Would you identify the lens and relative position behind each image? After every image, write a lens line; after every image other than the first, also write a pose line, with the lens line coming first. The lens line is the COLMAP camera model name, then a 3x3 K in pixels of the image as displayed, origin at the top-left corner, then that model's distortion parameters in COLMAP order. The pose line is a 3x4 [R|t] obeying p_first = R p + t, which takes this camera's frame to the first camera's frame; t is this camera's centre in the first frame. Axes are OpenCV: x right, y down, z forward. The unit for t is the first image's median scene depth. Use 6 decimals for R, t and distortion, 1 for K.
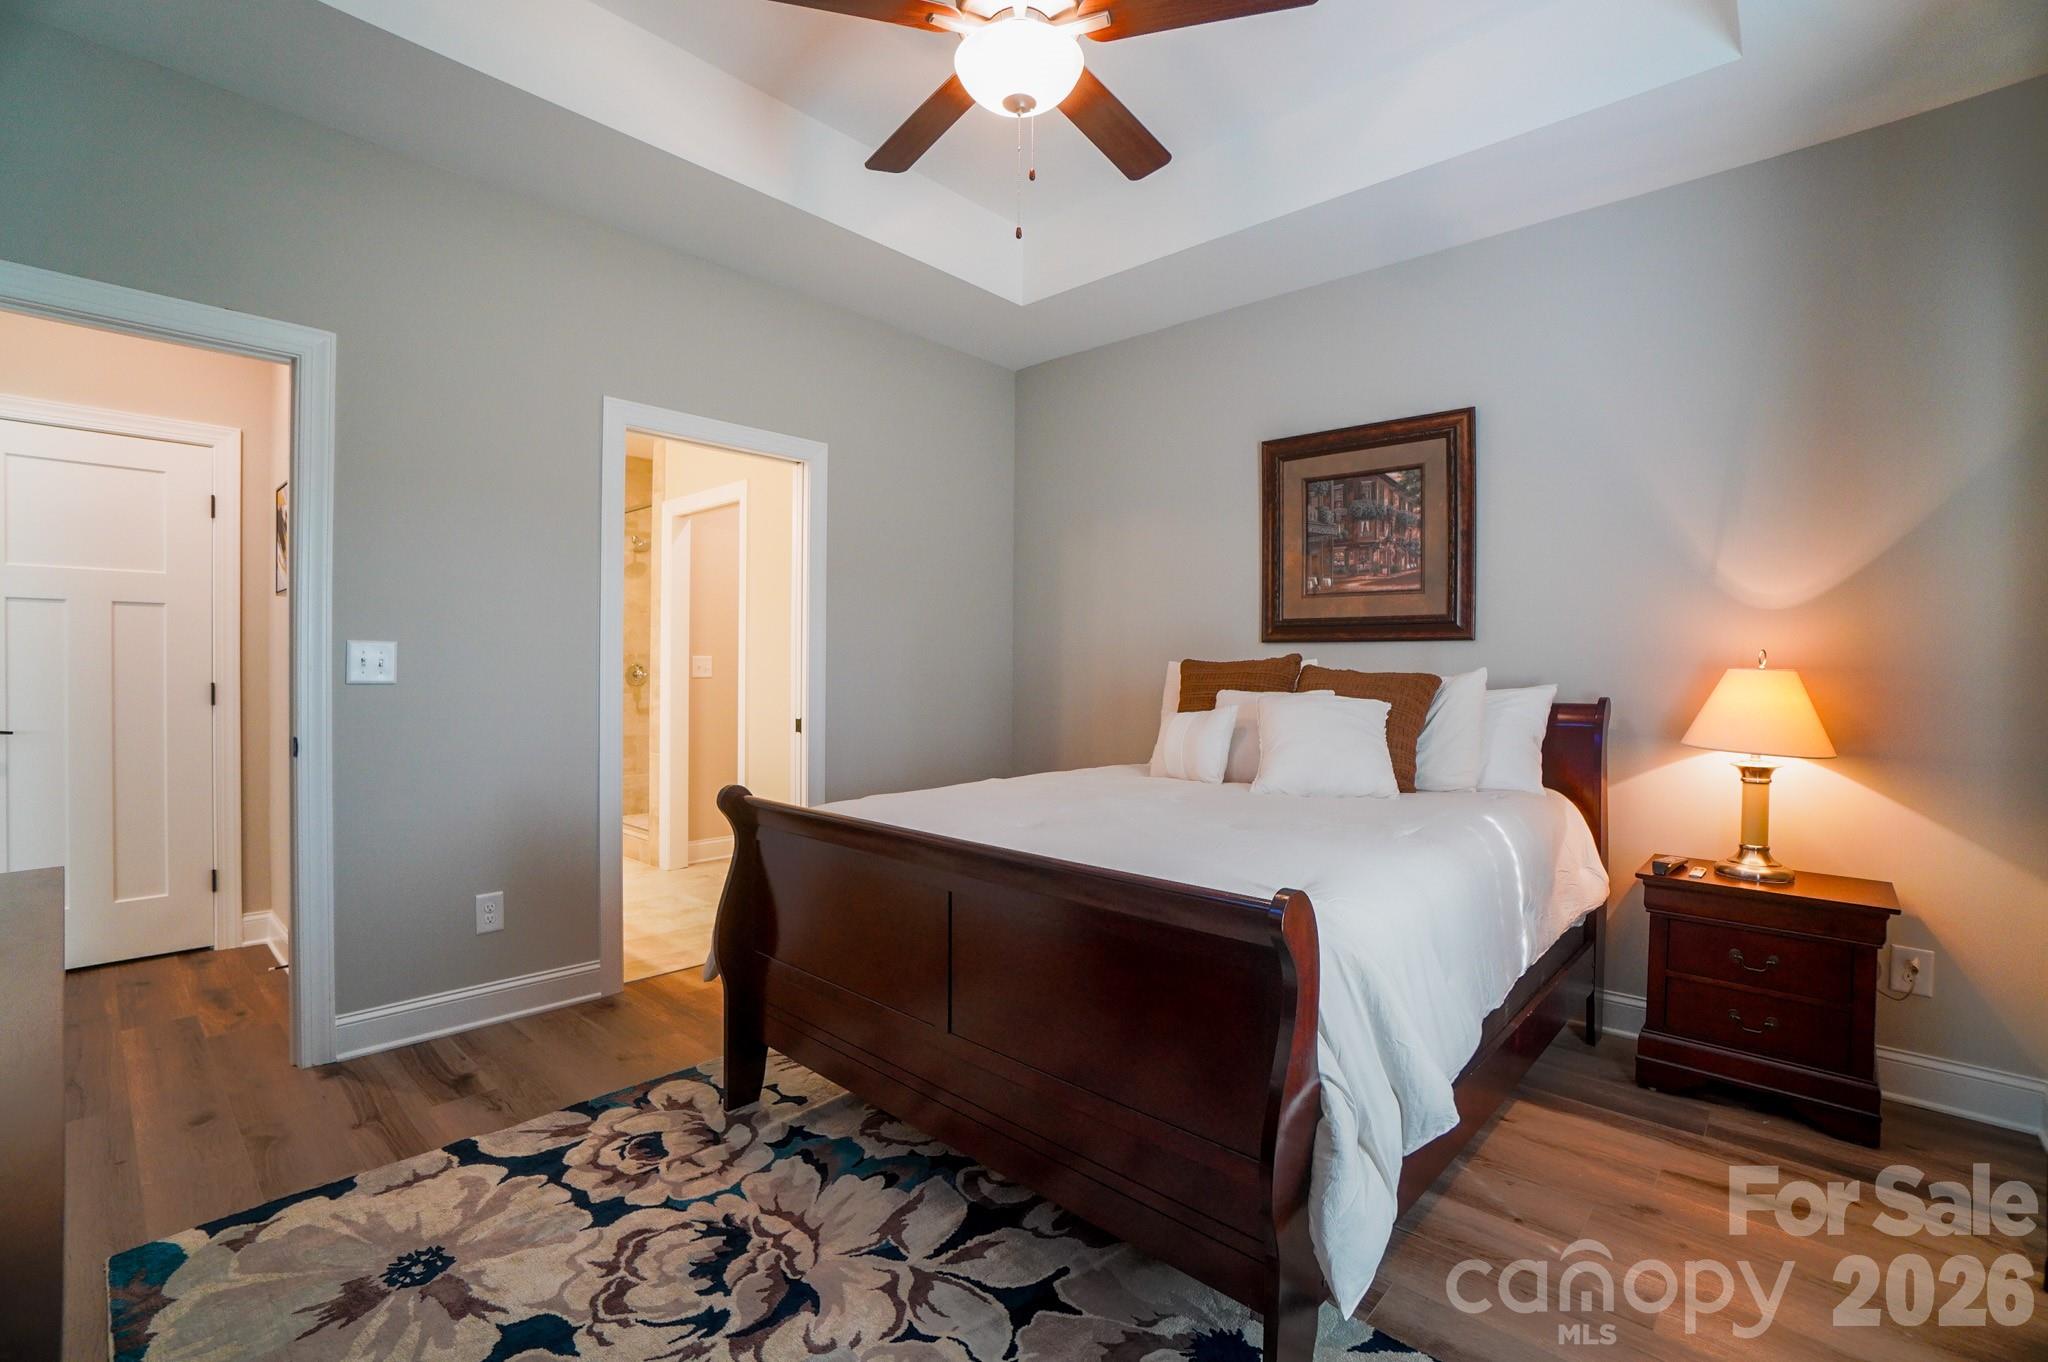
lens RADIAL K [[907.6, 0, 1008.8], [0, 907.6, 680.1], [0, 0, 1]] dist [-0.060947, 0.020237]
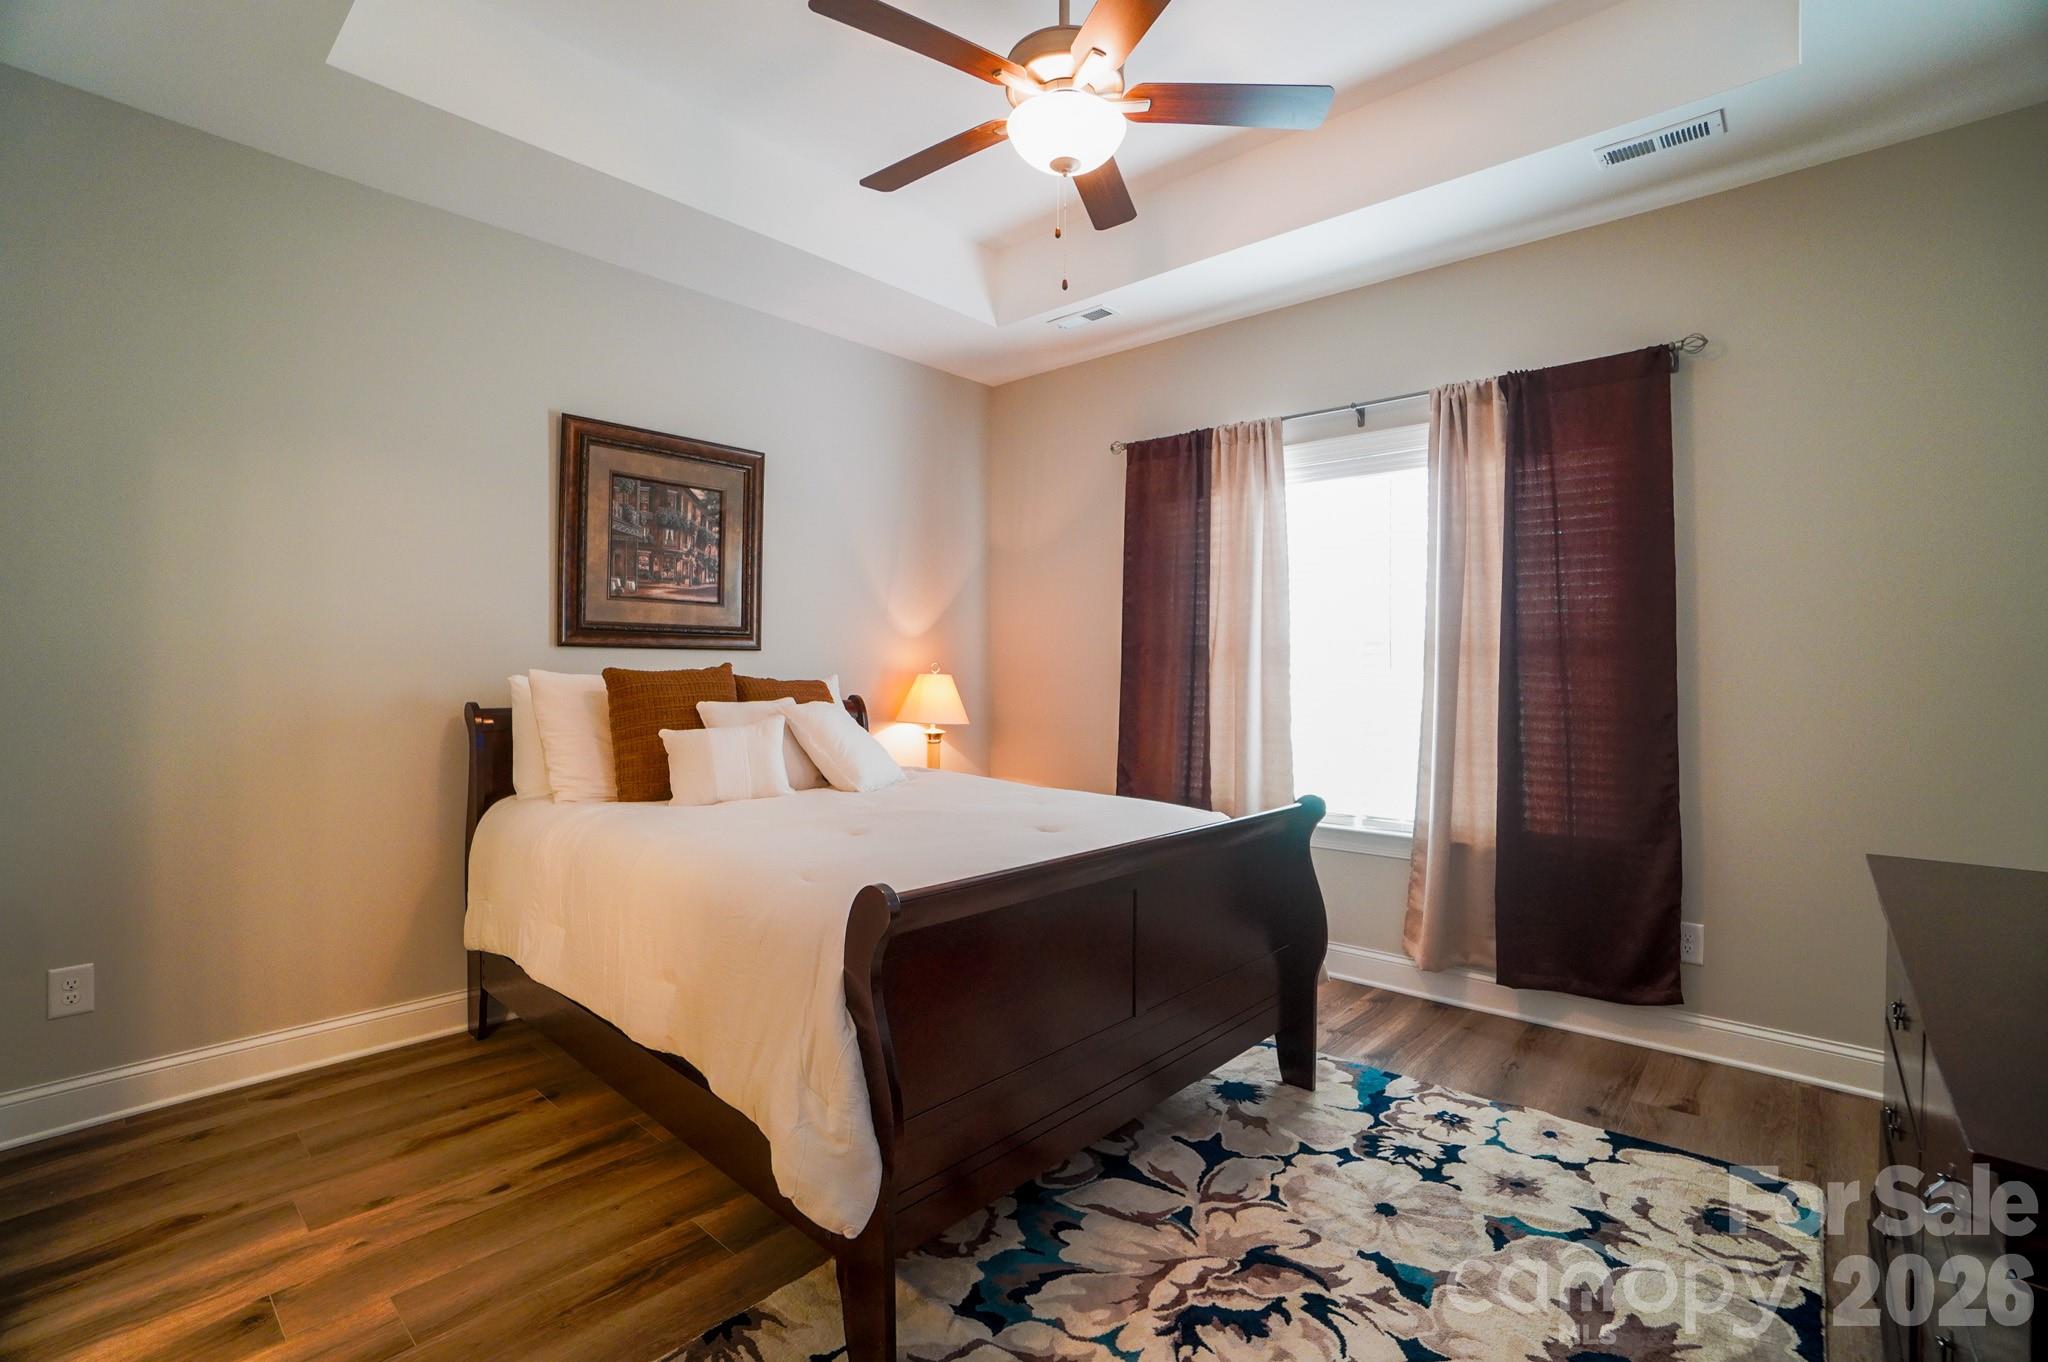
lens RADIAL K [[907.6, 0, 1027.4], [0, 907.6, 677.3], [0, 0, 1]] dist [-0.060947, 0.020237]
pose [[-0.015069, -0.016352, 0.999753, -0.694296], [0.007949, 0.999833, 0.016473, -0.026746], [-0.999855, 0.008196, -0.014937, 0.680484]]
